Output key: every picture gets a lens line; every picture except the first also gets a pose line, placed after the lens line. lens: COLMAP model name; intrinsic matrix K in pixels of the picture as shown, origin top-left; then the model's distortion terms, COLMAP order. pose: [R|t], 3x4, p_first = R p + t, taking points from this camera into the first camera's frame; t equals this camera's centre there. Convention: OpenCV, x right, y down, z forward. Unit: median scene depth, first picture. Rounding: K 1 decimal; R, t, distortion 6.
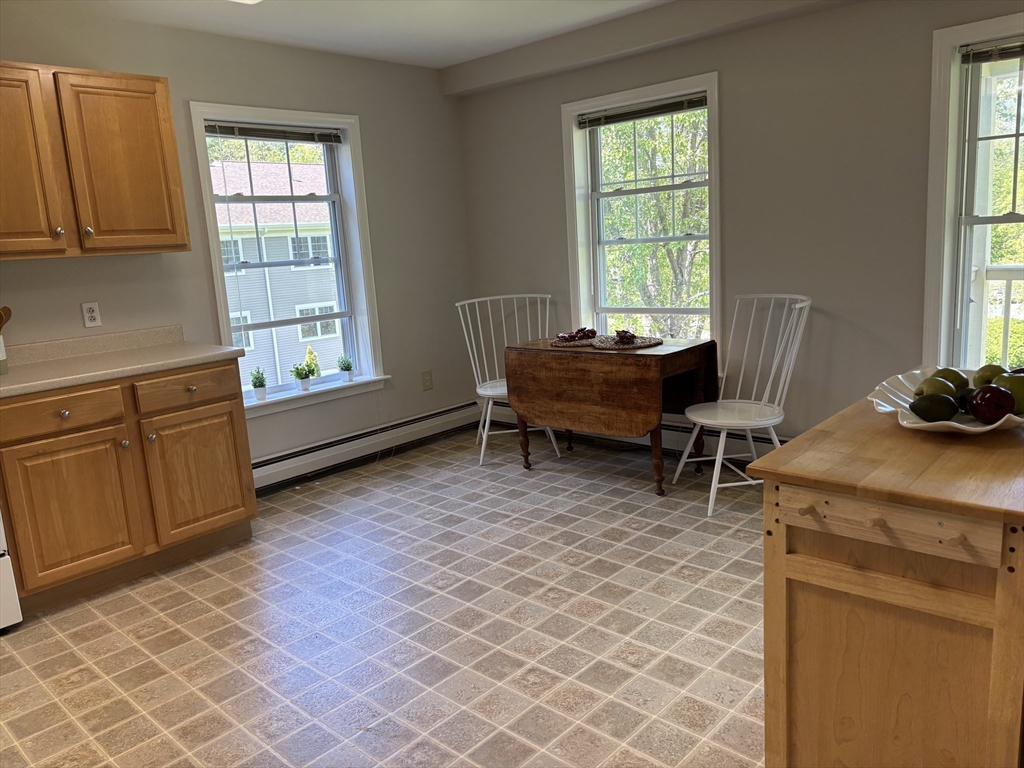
lens RADIAL K [[768.7, 0, 514.1], [0, 768.7, 380.8], [0, 0, 1]] dist [0.056282, -0.044613]
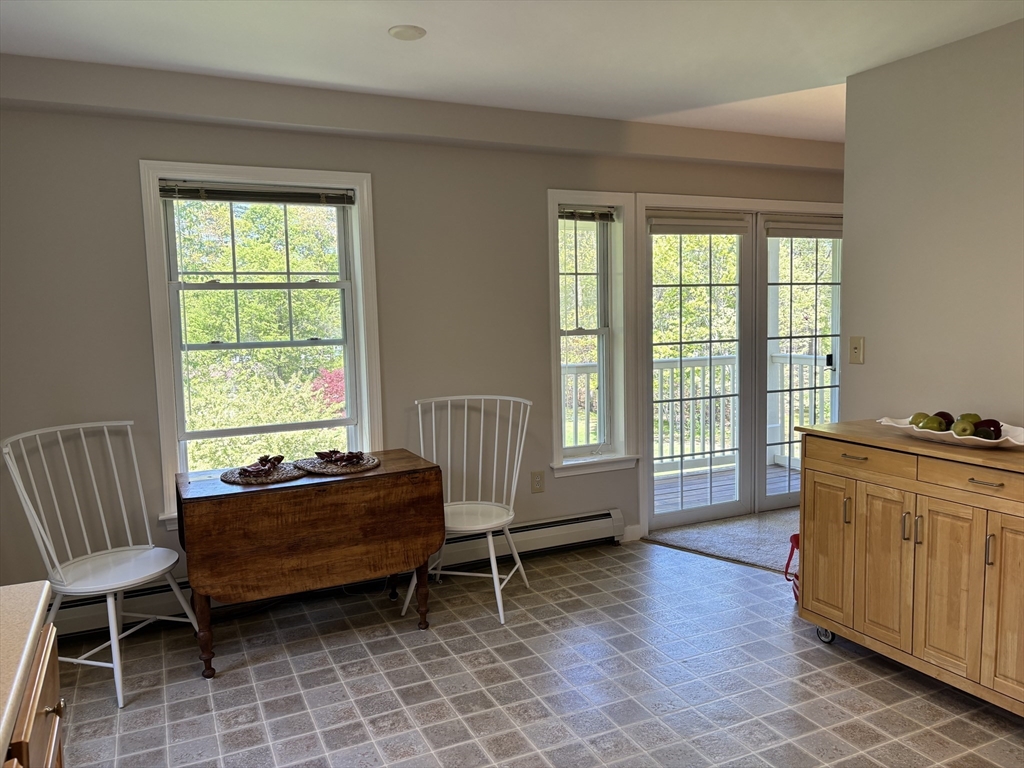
lens RADIAL K [[768.7, 0, 514.1], [0, 768.7, 380.8], [0, 0, 1]] dist [0.056282, -0.044613]
pose [[0.367117, -0.030523, 0.929674, -0.572078], [0.171029, 0.984637, -0.035210, -0.079509], [-0.914316, 0.171928, 0.366698, 0.523788]]
